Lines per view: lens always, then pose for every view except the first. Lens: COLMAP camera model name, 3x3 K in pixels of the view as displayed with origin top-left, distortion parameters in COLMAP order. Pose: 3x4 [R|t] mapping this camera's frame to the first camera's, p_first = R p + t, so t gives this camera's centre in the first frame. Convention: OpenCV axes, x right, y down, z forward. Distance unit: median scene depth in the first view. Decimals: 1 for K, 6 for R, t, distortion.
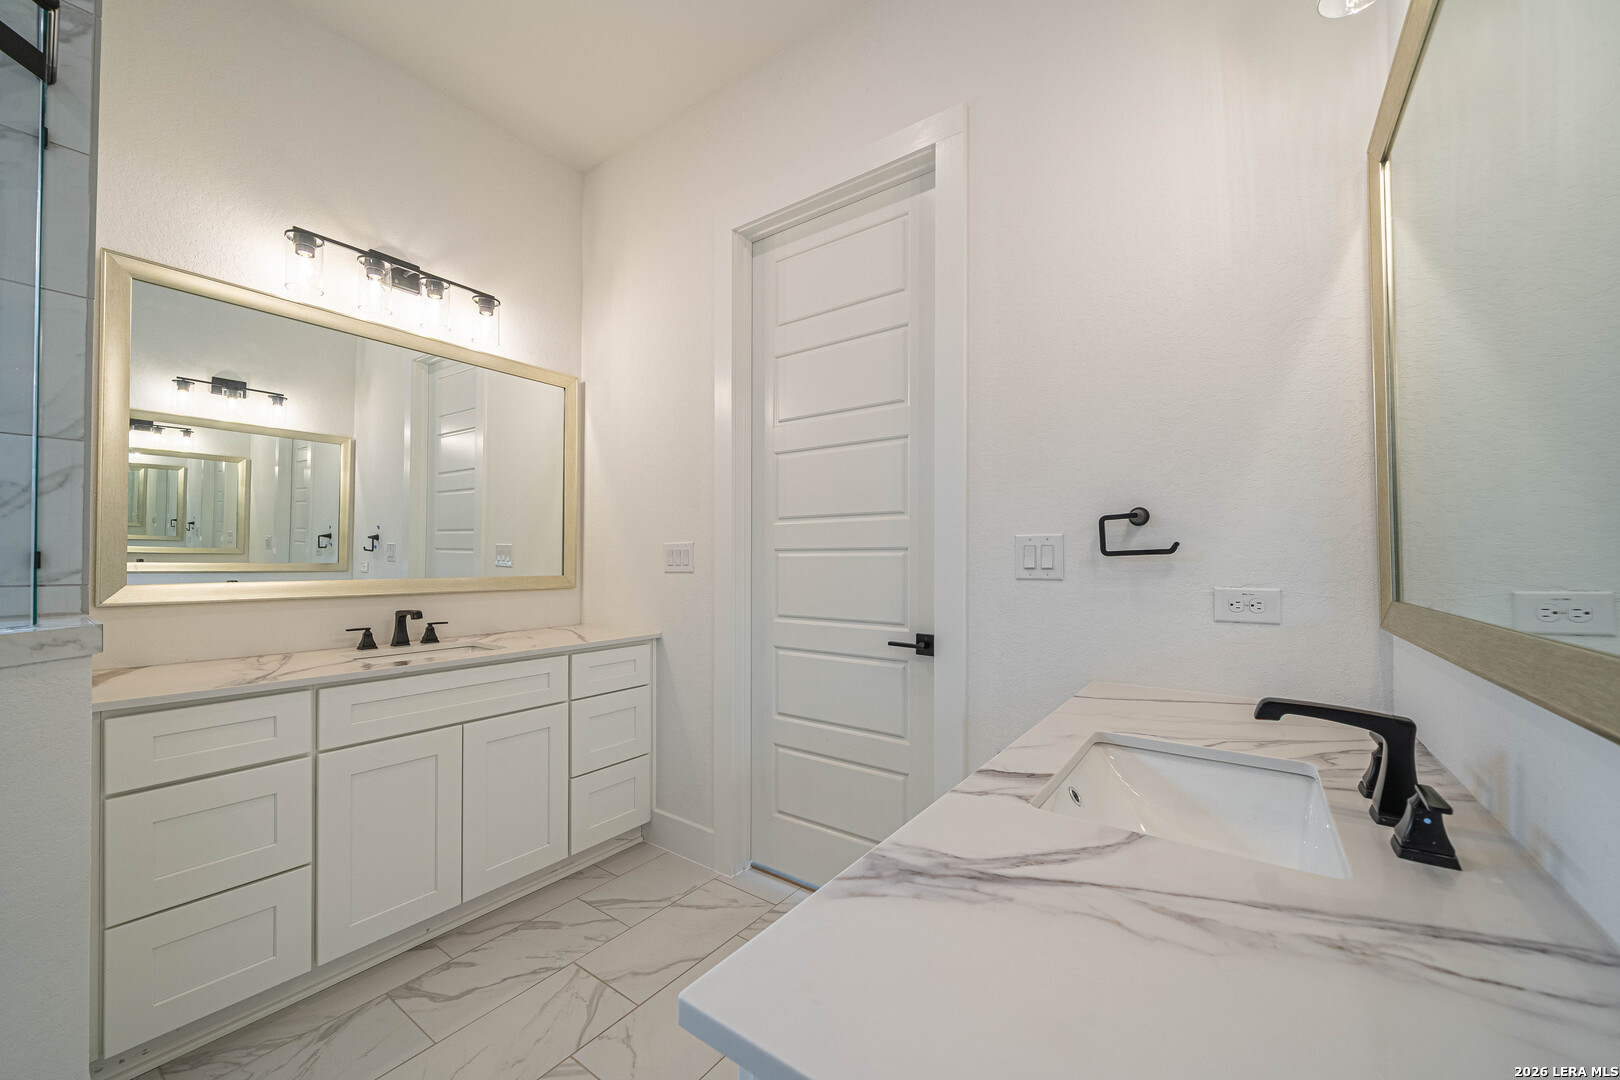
lens RADIAL K [[588.2, 0, 813.4], [0, 588.2, 550.1], [0, 0, 1]] dist [-0.000475, -0.000070]
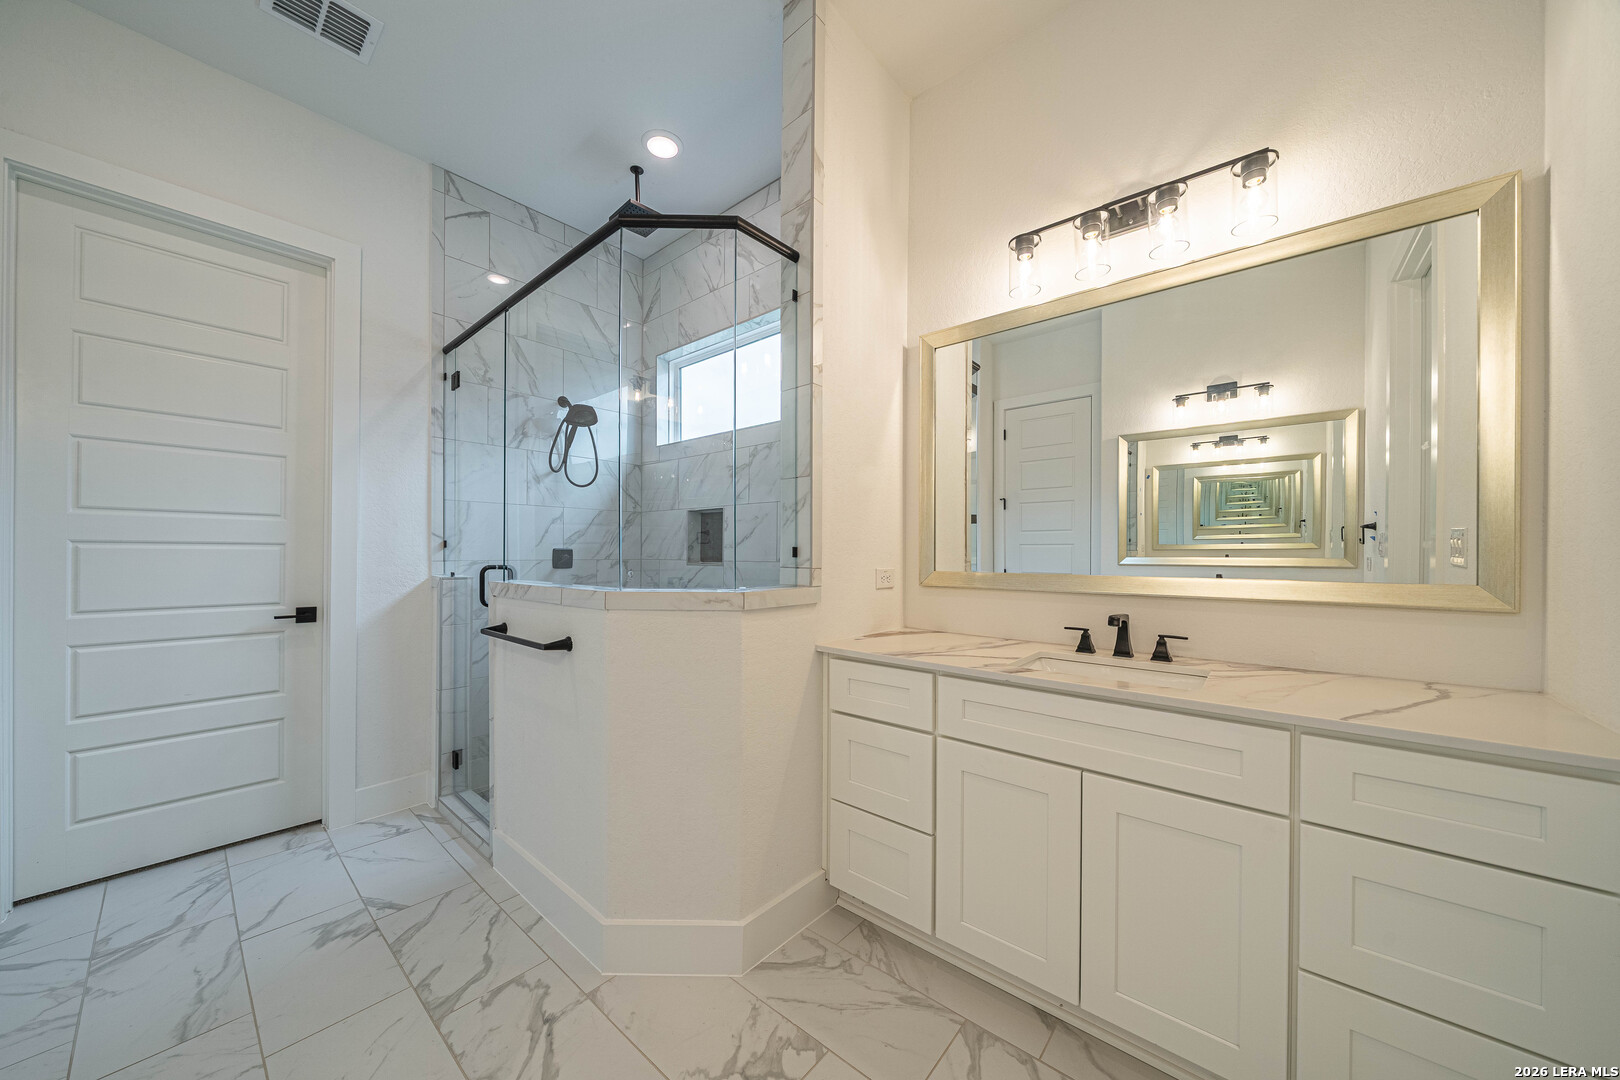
lens RADIAL K [[558.4, 0, 806.7], [0, 558.4, 553.5], [0, 0, 1]] dist [-0.000349, -0.000079]
pose [[-0.089954, 0.000934, -0.995945, 0.129979], [0.010928, 0.999940, -0.000050, 0.011364], [0.995886, -0.010888, -0.089959, 0.627477]]
